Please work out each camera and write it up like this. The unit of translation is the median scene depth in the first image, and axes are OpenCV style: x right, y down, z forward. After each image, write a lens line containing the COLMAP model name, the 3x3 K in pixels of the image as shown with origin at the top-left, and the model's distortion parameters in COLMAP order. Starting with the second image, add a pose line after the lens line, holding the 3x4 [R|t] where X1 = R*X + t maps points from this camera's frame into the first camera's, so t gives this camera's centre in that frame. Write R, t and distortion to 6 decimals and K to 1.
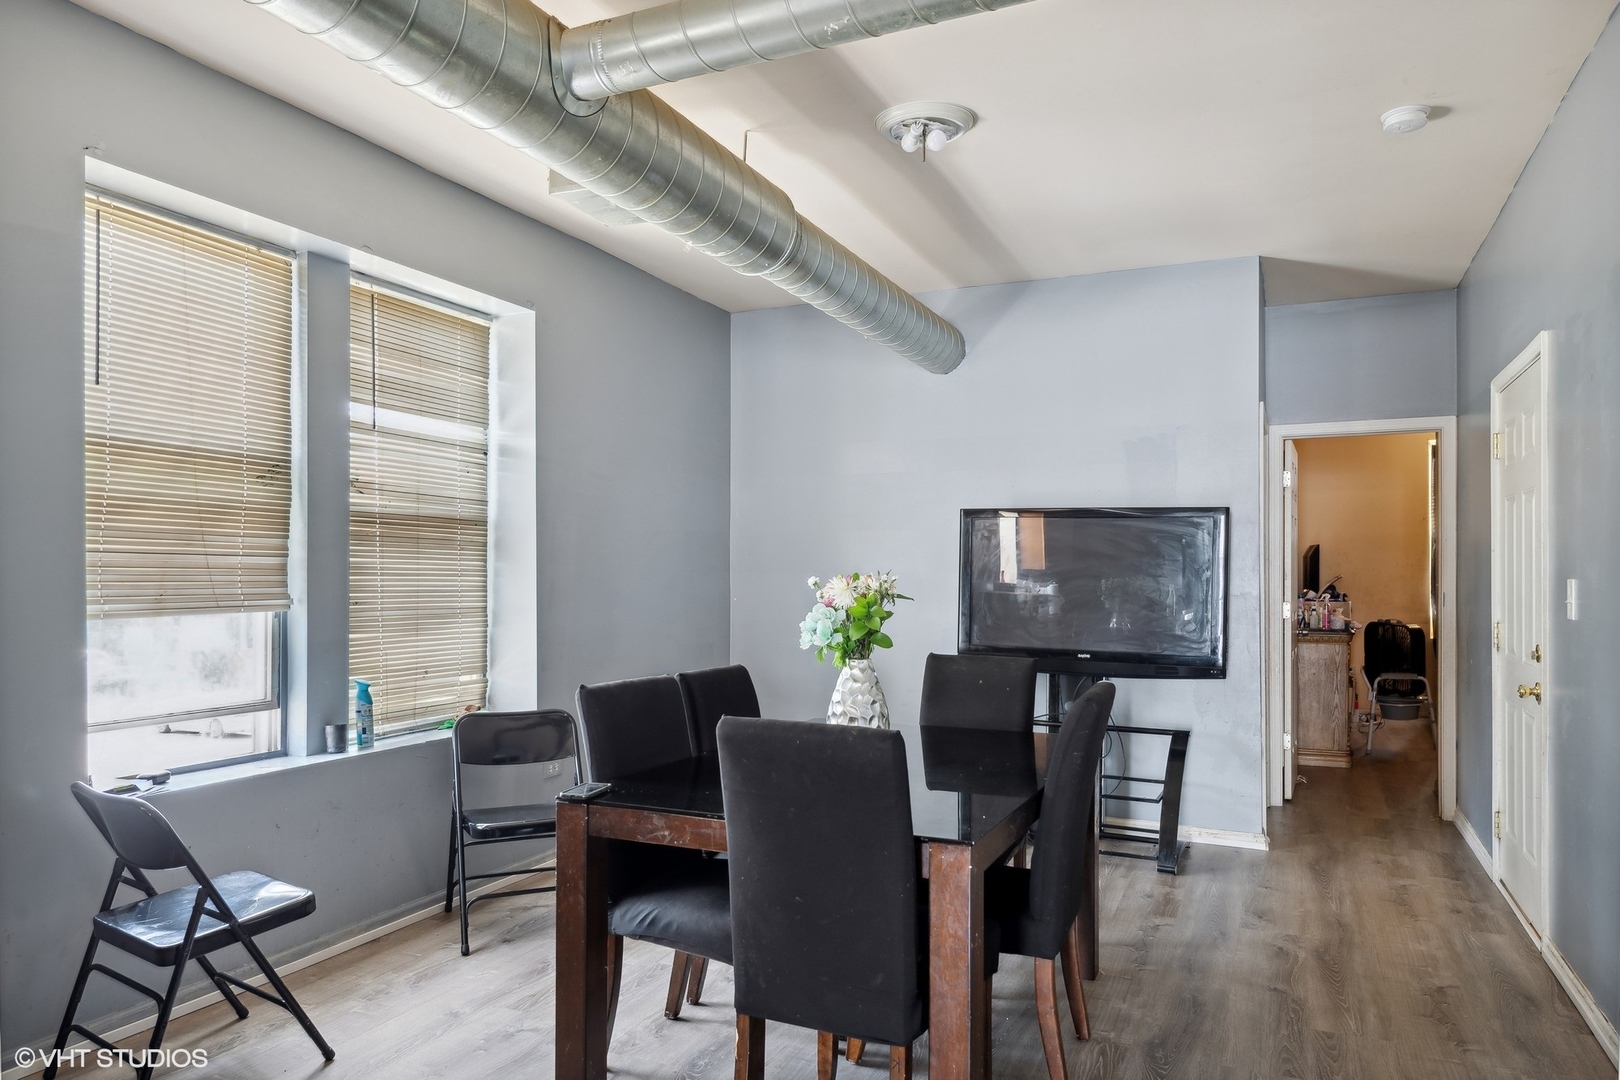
lens RADIAL K [[1076.5, 0, 816.7], [0, 1076.5, 587.4], [0, 0, 1]] dist [0.006200, -0.000704]
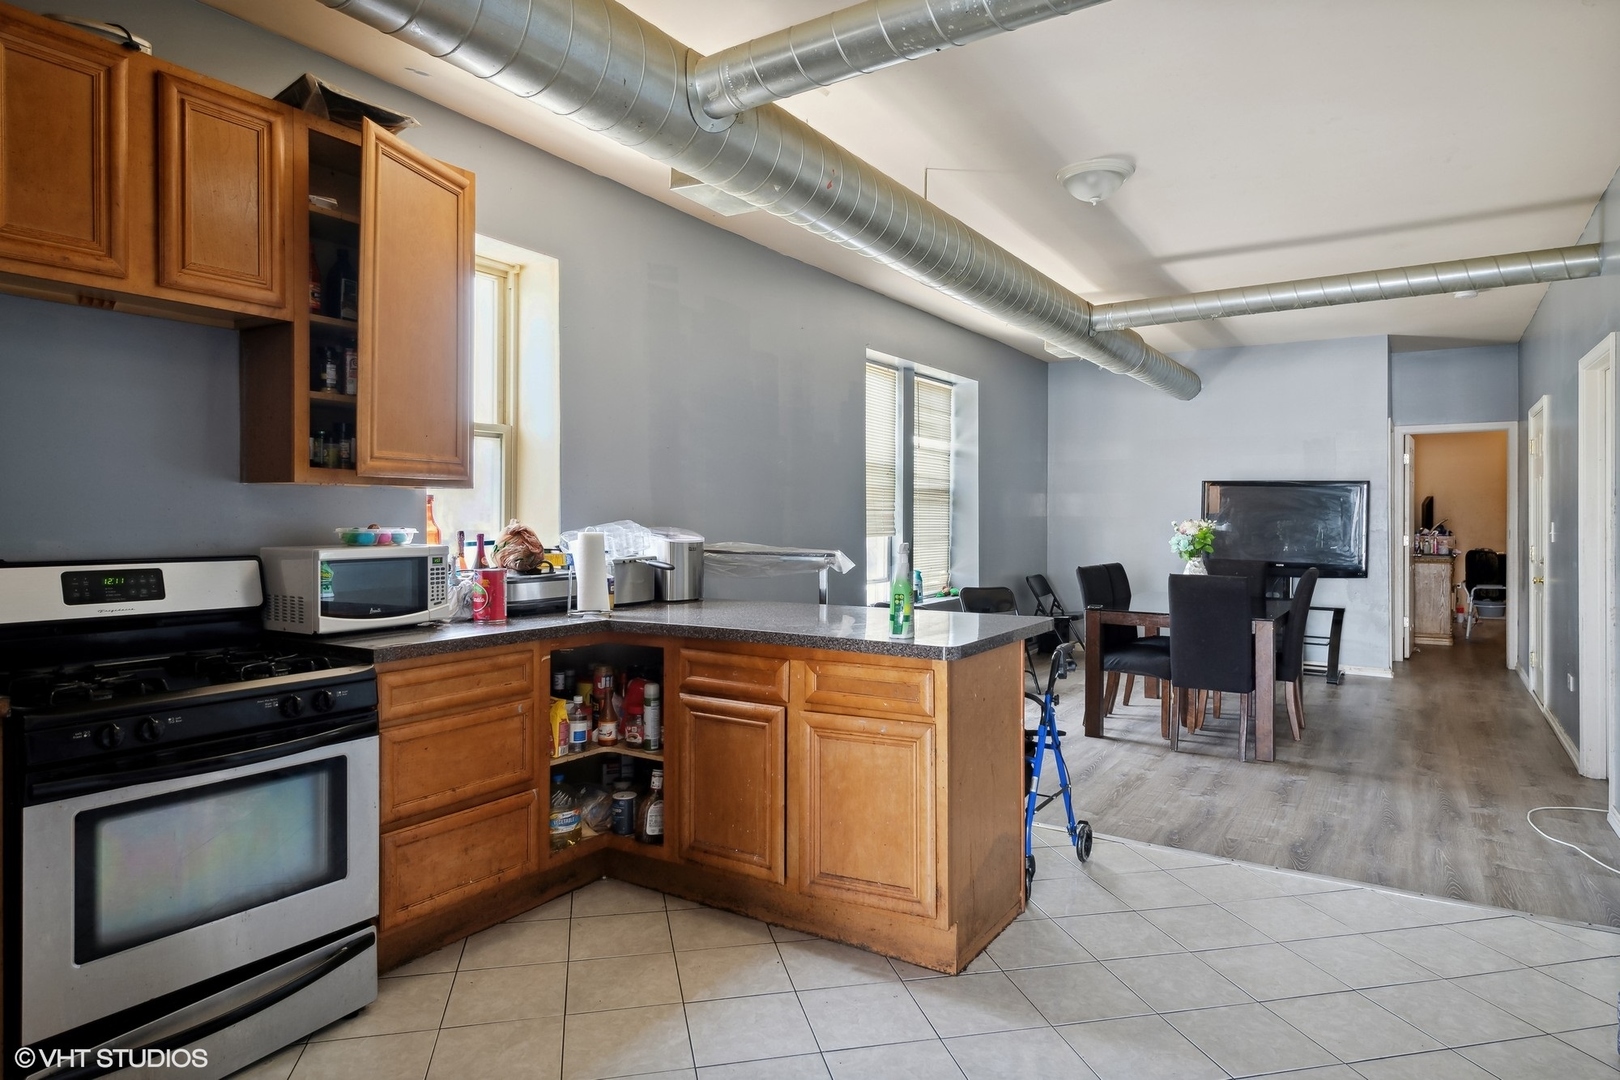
lens RADIAL K [[943.4, 0, 806.4], [0, 943.4, 527.1], [0, 0, 1]] dist [-0.005943, 0.000053]
pose [[0.986745, 0.001477, -0.162273, -0.248157], [-0.001371, 0.999999, 0.000765, 0.001616], [0.162274, -0.000532, 0.986746, -0.600707]]
